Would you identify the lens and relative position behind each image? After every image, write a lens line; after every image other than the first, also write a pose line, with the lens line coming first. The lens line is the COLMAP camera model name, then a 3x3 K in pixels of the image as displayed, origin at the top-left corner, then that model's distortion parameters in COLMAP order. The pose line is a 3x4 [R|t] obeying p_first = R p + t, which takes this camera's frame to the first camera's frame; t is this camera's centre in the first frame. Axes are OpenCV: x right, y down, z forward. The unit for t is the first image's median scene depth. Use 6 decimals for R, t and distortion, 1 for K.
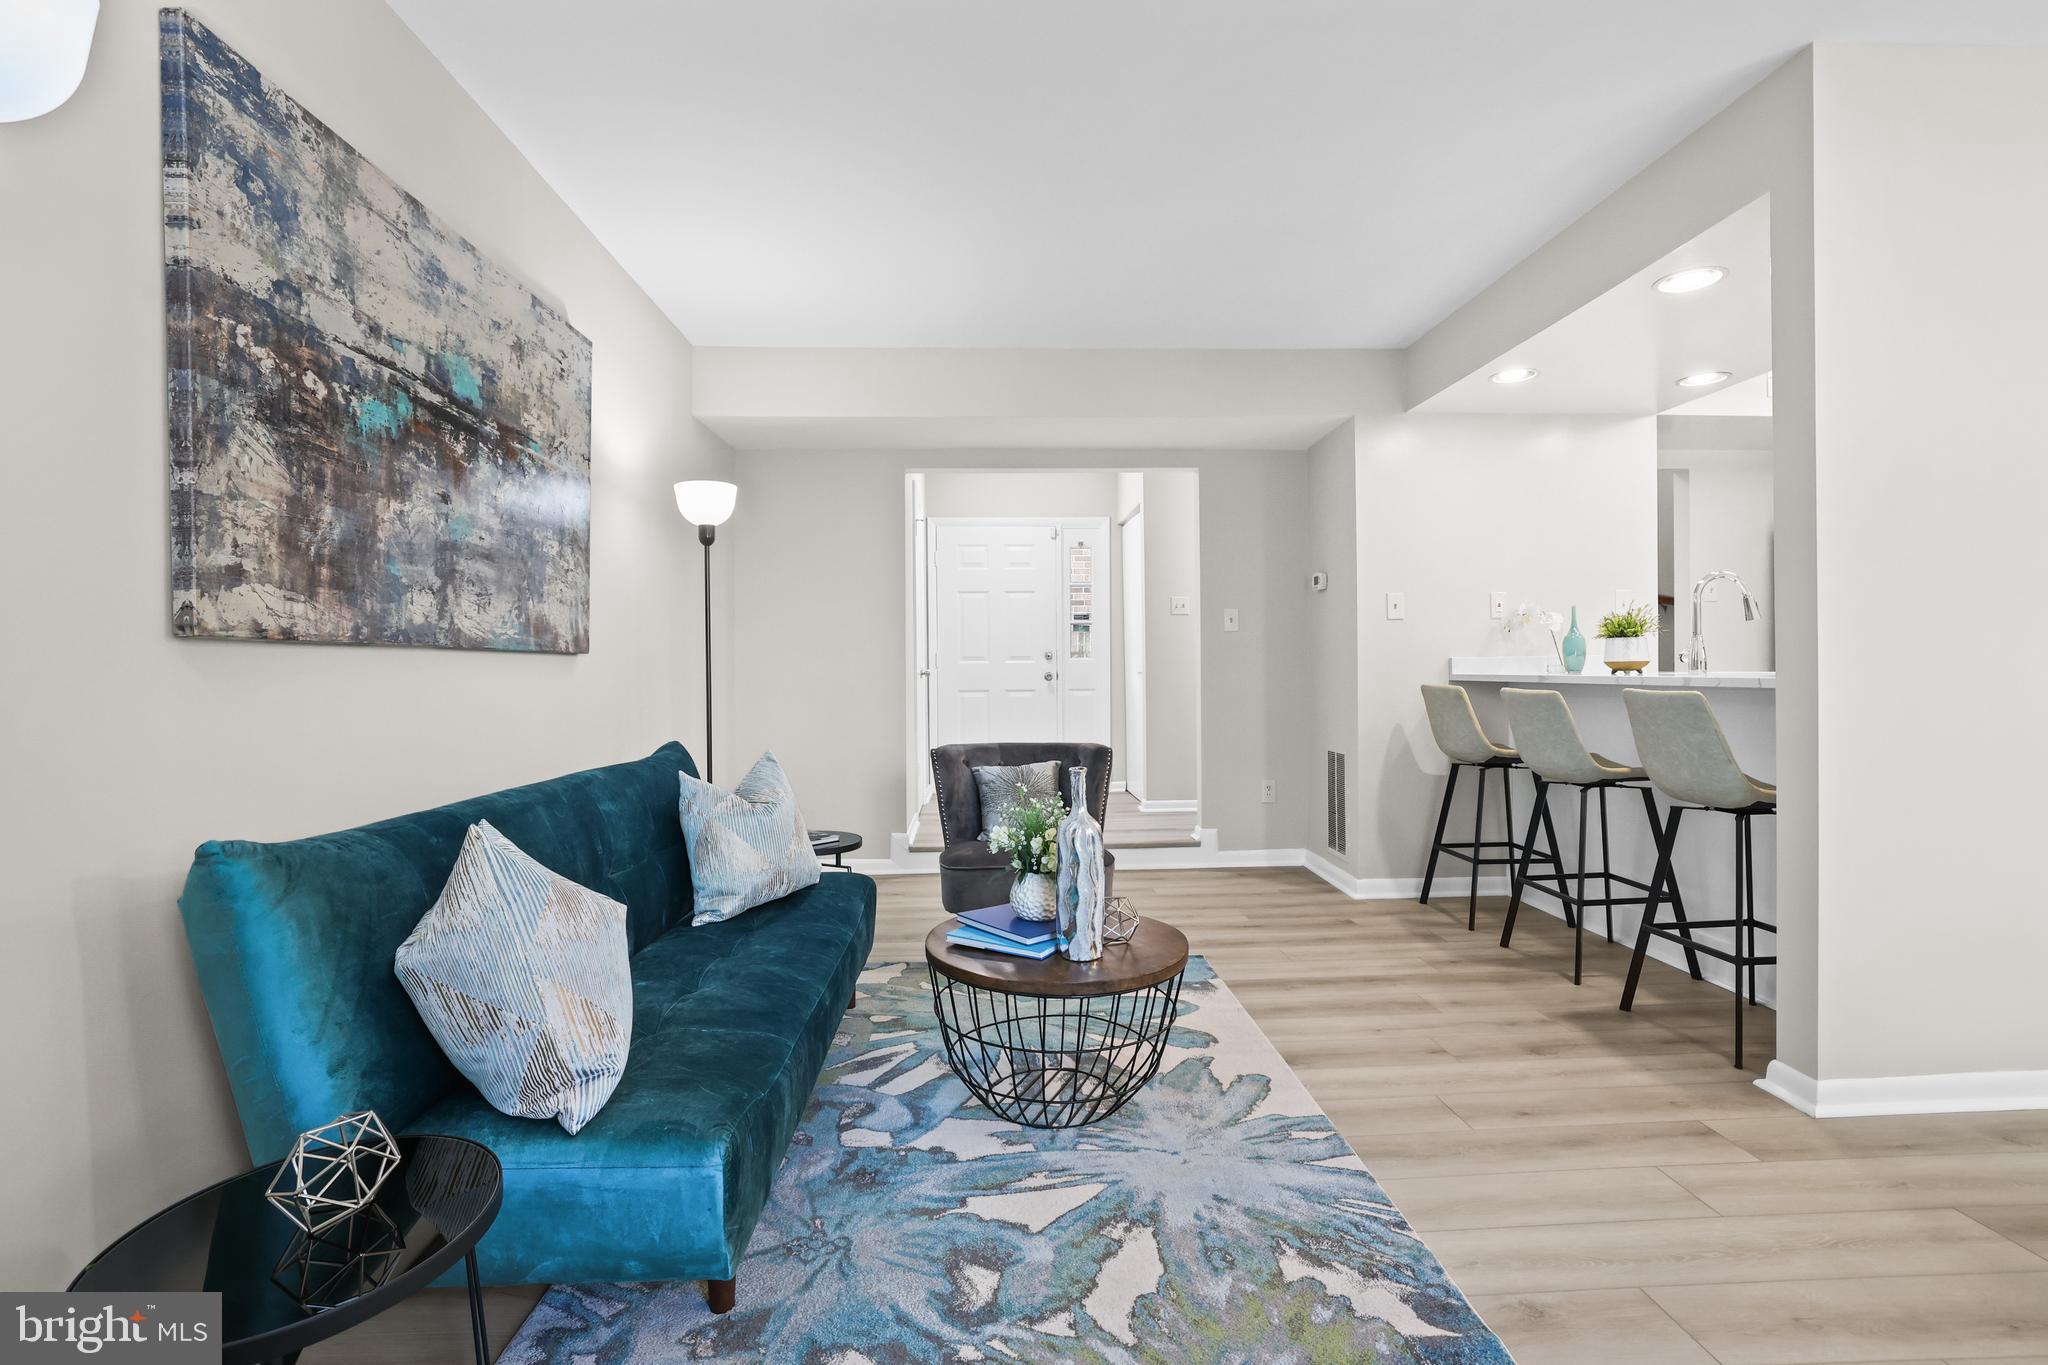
lens RADIAL K [[929.0, 0, 1019.4], [0, 929.0, 670.3], [0, 0, 1]] dist [-0.047738, 0.020714]
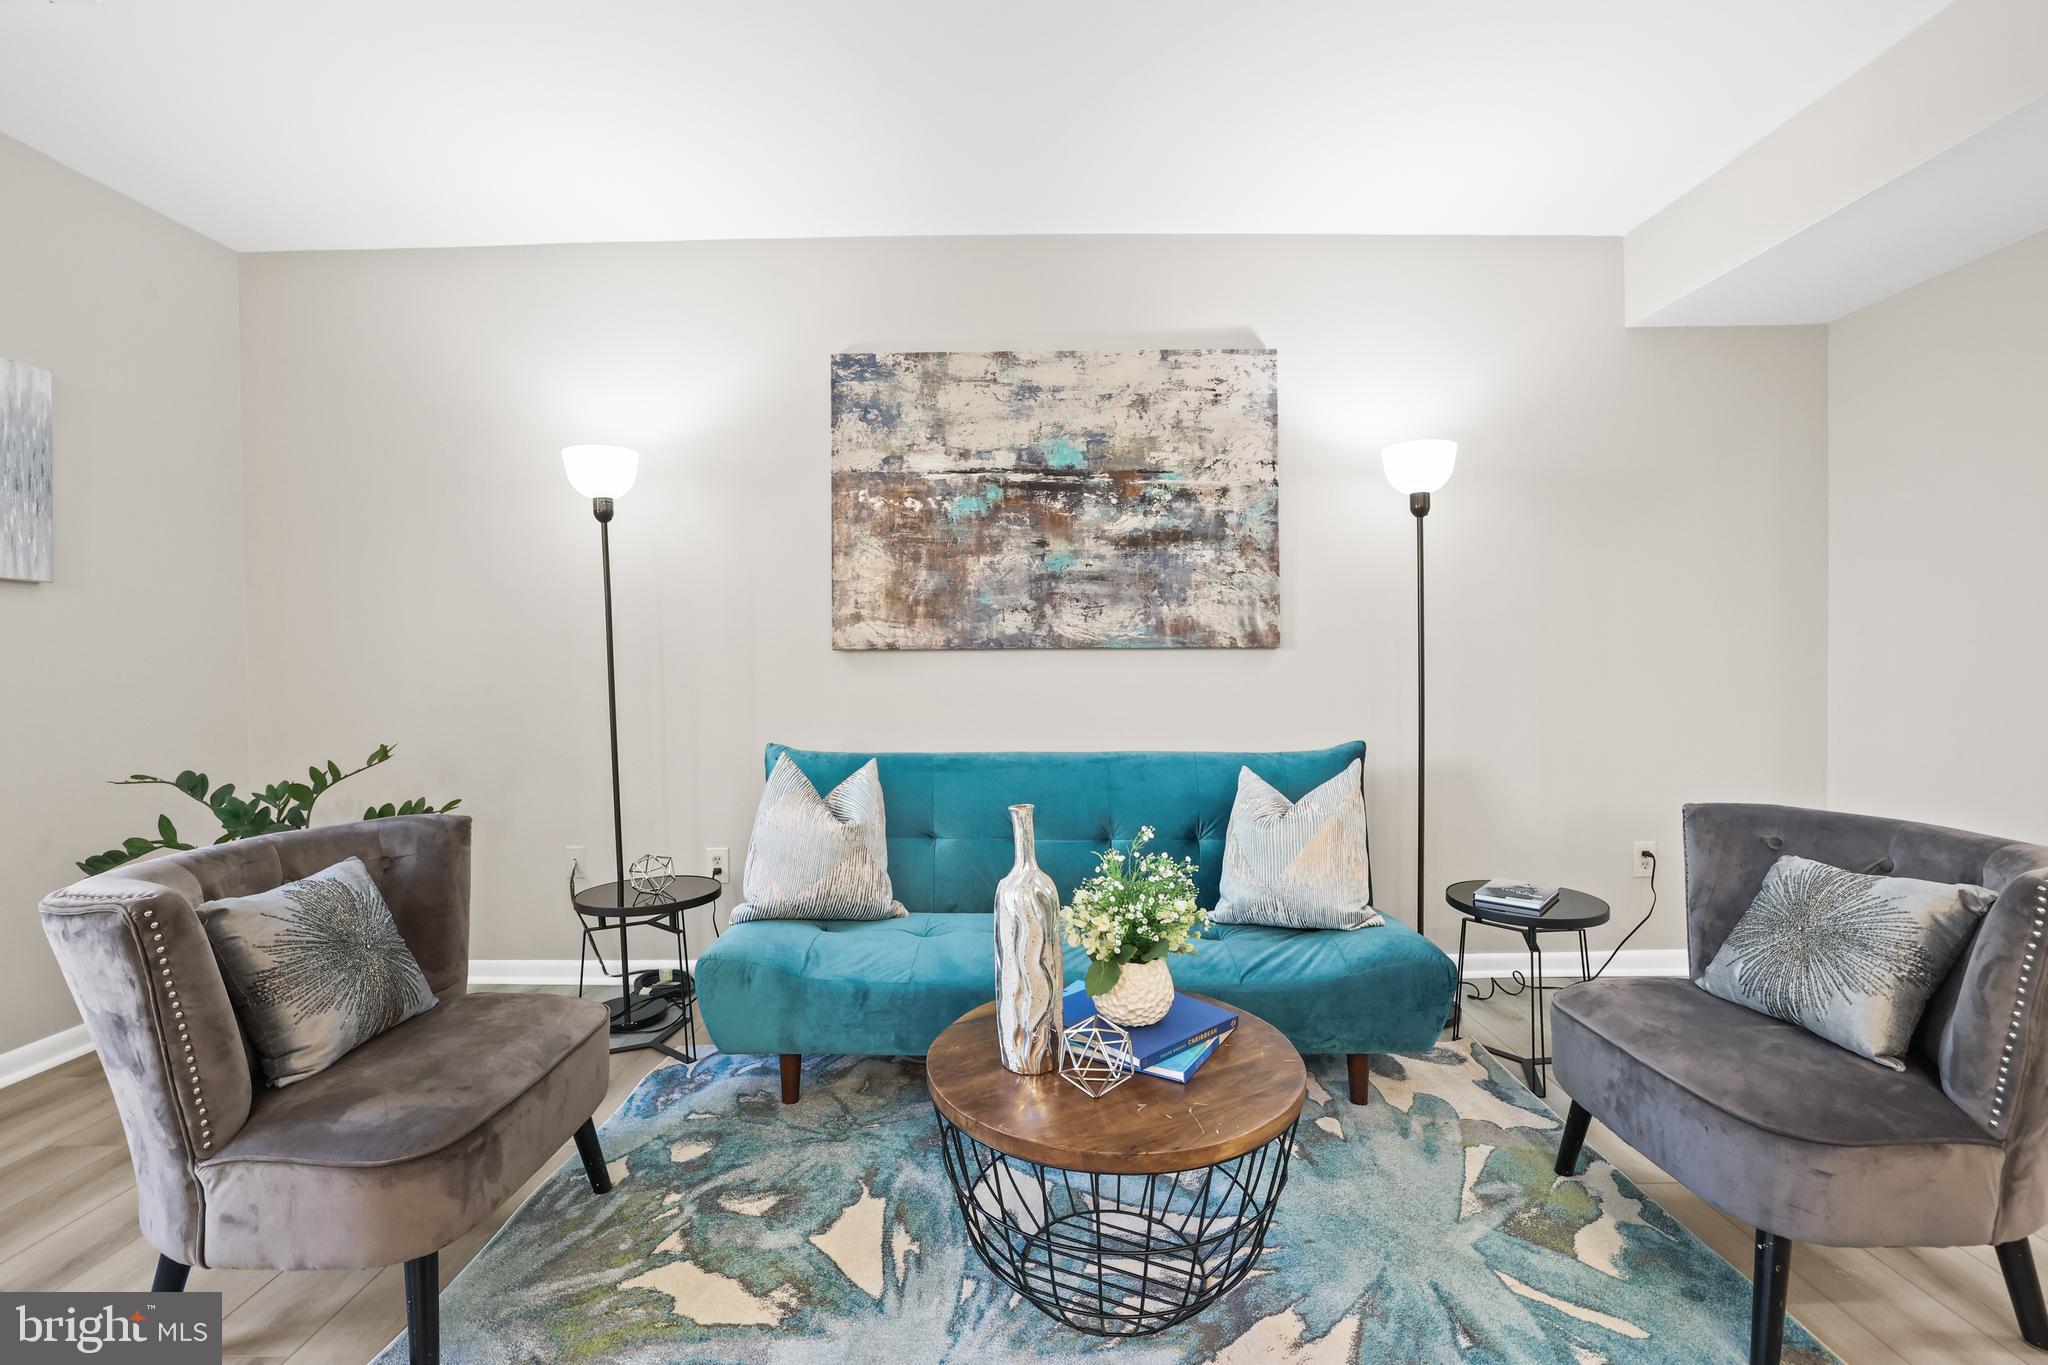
lens RADIAL K [[890.7, 0, 1017.4], [0, 890.7, 667.6], [0, 0, 1]] dist [-0.046732, 0.016275]
pose [[-0.048144, 0.014314, -0.998738, 0.752698], [0.006205, 0.999882, 0.014031, -0.014704], [0.998821, -0.005522, -0.048227, 1.014267]]
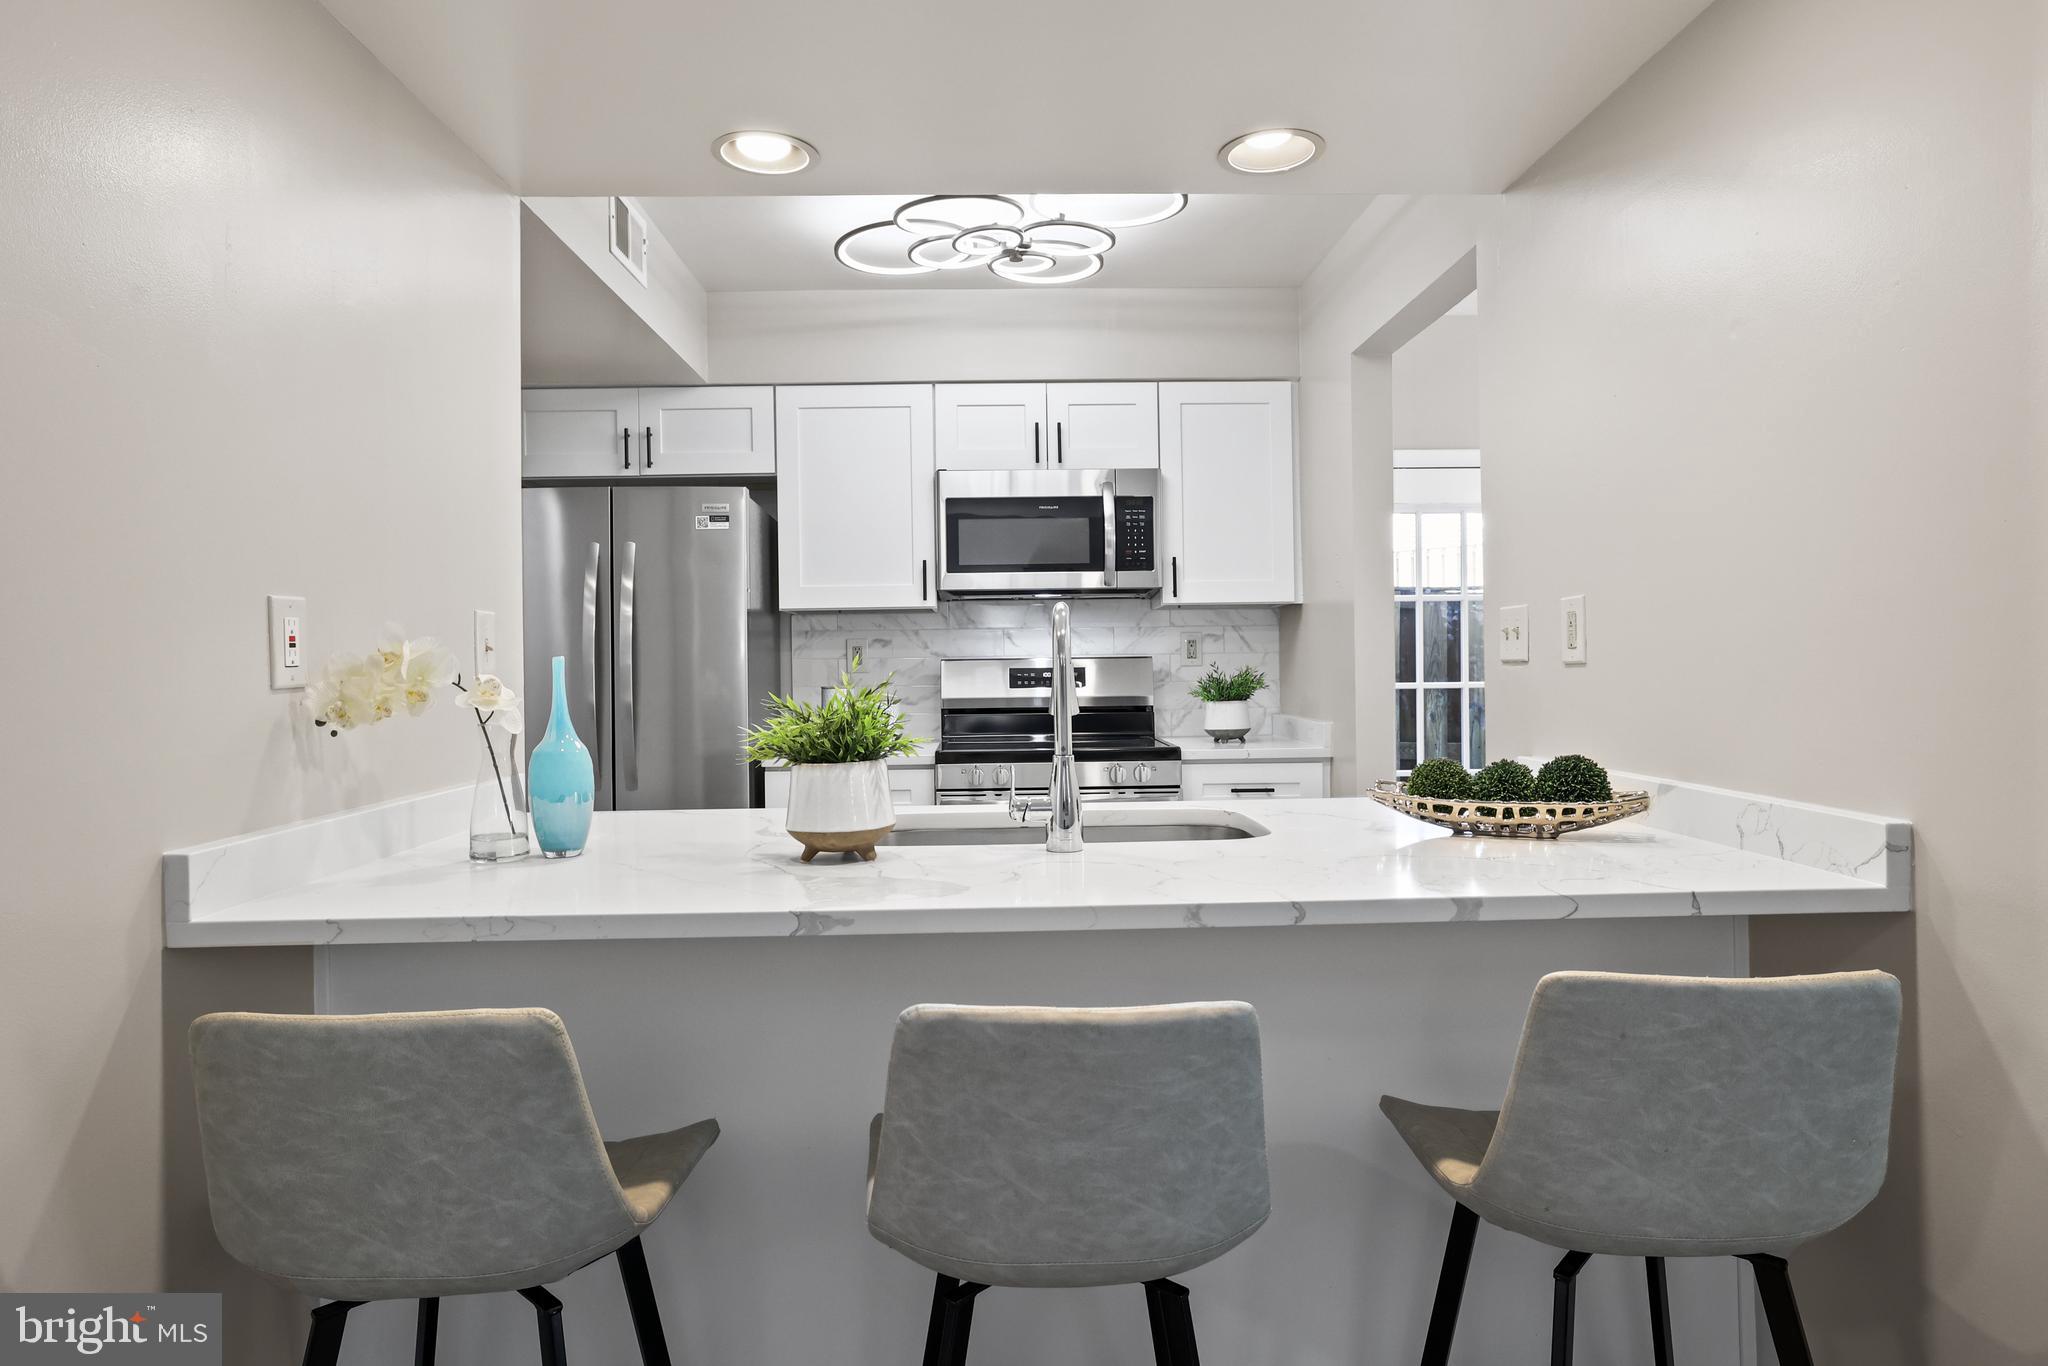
lens RADIAL K [[1179.0, 0, 1016.7], [0, 1179.0, 662.3], [0, 0, 1]] dist [-0.012343, 0.000413]
pose [[0.011773, 0.012019, 0.999858, 0.319157], [0.015390, 0.999807, -0.012200, -0.112376], [-0.999812, 0.015532, 0.011586, 1.523393]]
